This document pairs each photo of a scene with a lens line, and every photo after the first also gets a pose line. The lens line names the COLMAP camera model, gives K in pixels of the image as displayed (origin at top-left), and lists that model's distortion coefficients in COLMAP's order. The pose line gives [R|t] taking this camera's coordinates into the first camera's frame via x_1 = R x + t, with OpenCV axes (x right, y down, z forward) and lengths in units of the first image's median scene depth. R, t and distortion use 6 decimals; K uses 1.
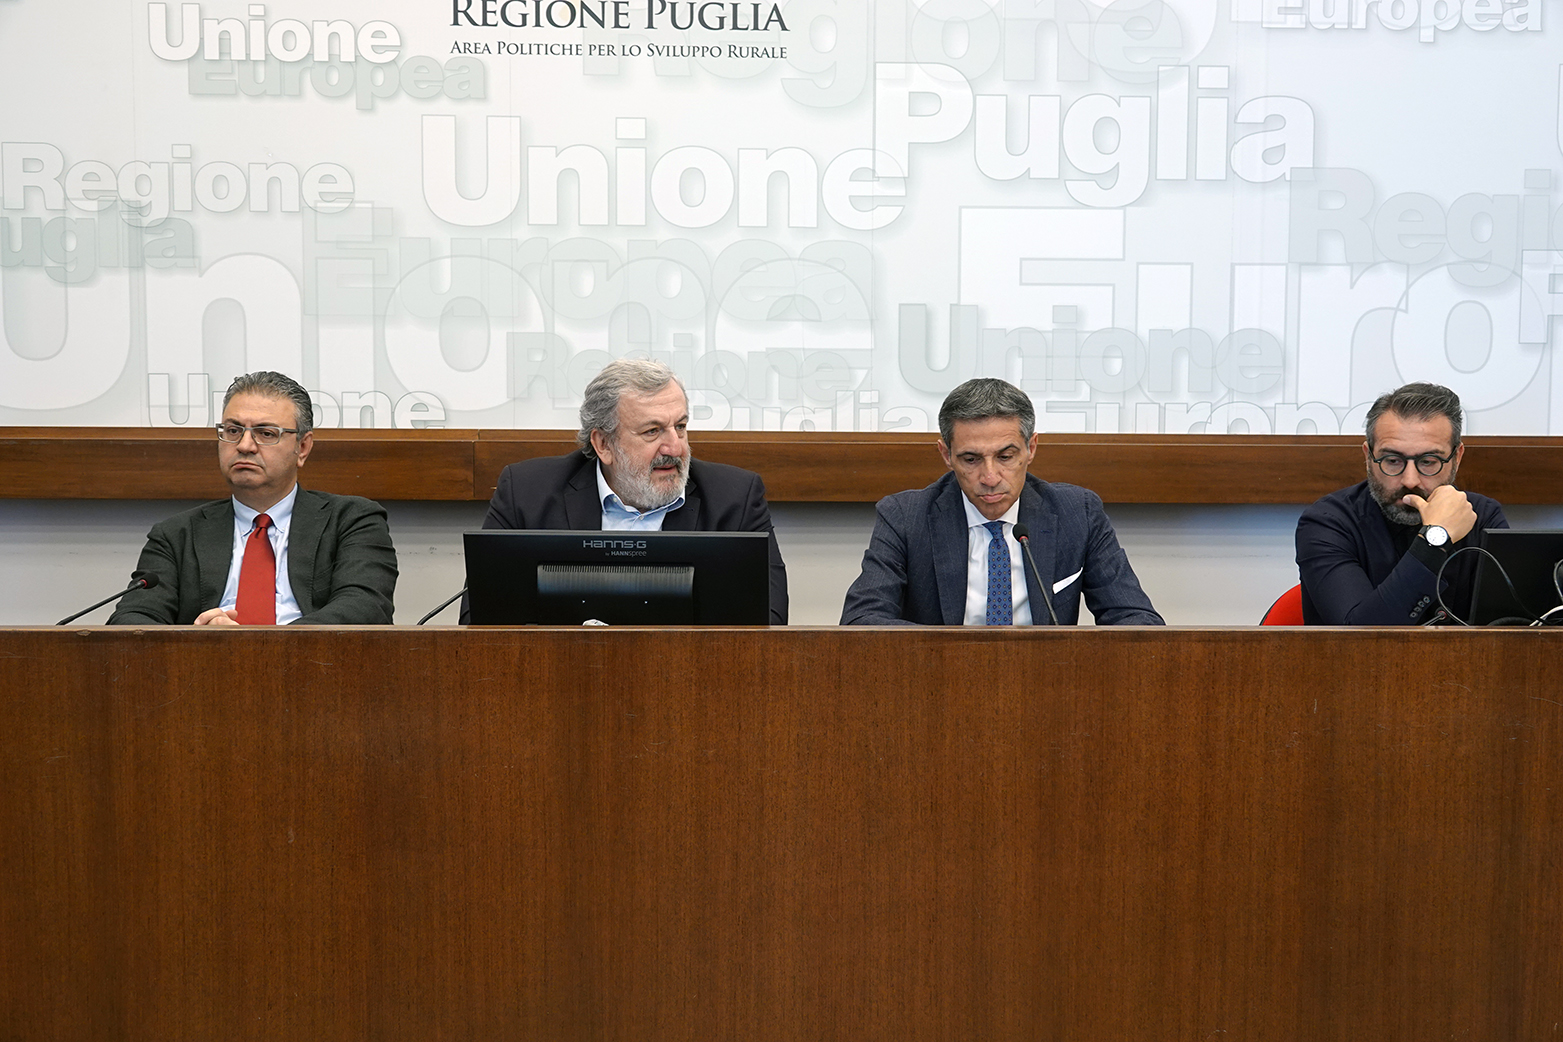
lens RADIAL K [[1697.8, 0, 781.5], [0, 1697.8, 521.0], [0, 0, 1]] dist [0.001276, 0.000221]
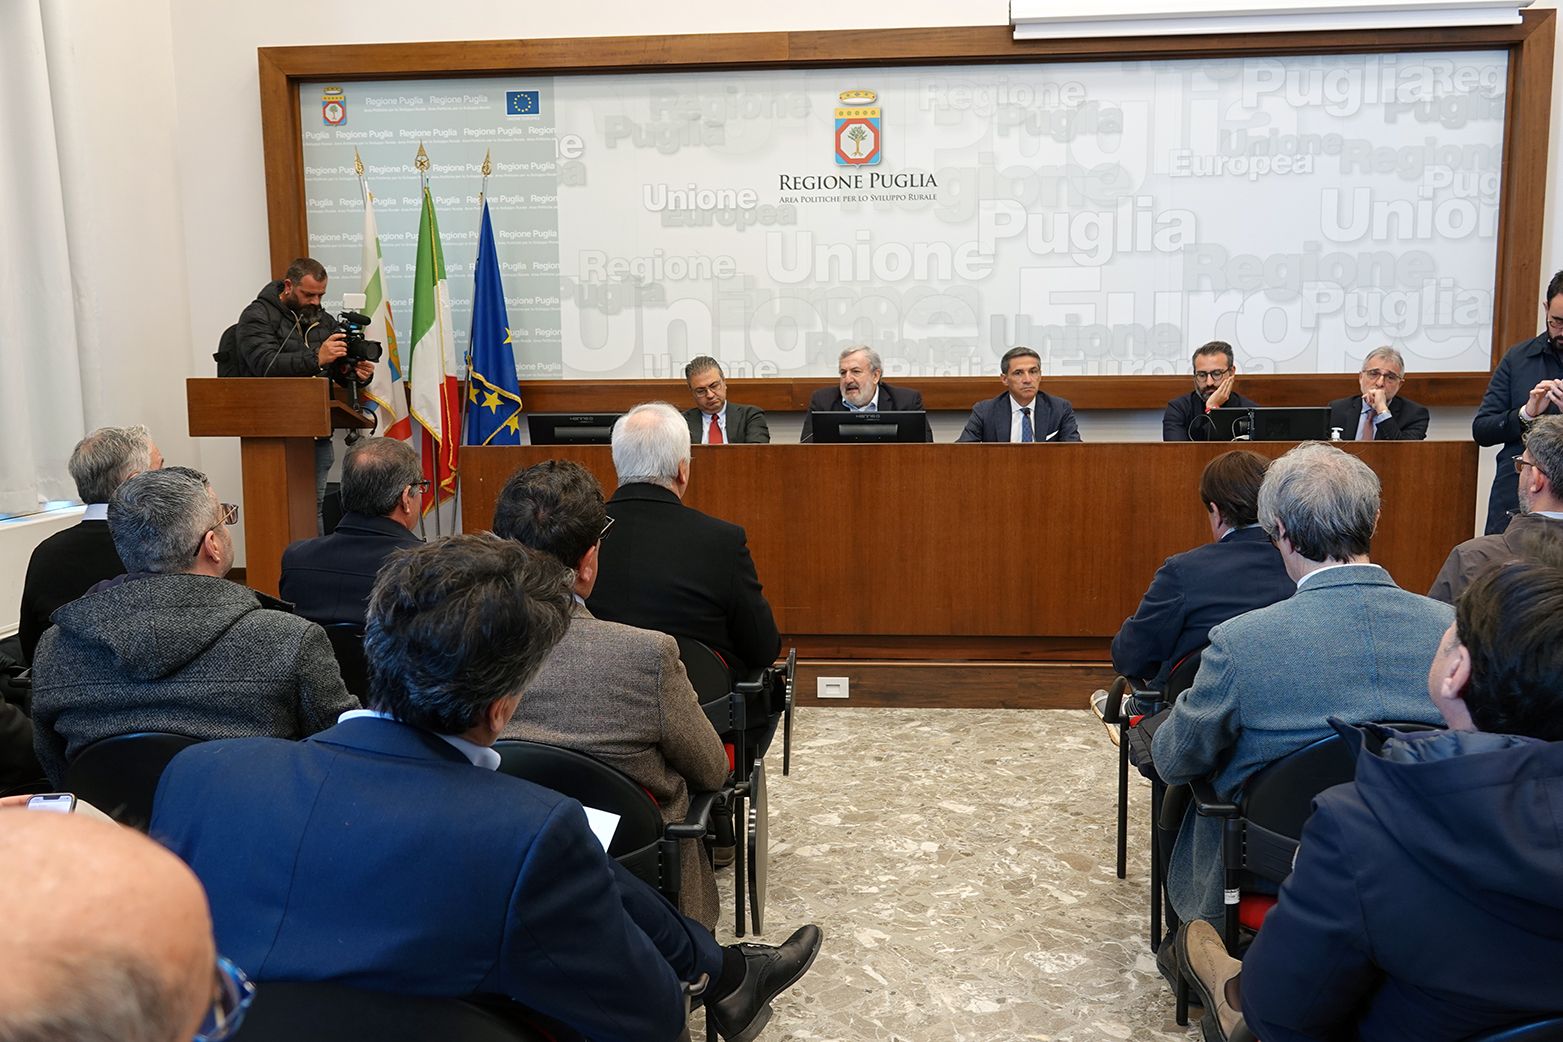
lens RADIAL K [[1310.2, 0, 781.5], [0, 1310.2, 521.0], [0, 0, 1]] dist [0.001031, -0.000118]
pose [[0.992041, -0.001205, -0.125912, 0.016463], [0.007170, 0.998873, 0.046927, 0.049526], [0.125714, -0.047456, 0.990931, -0.660292]]
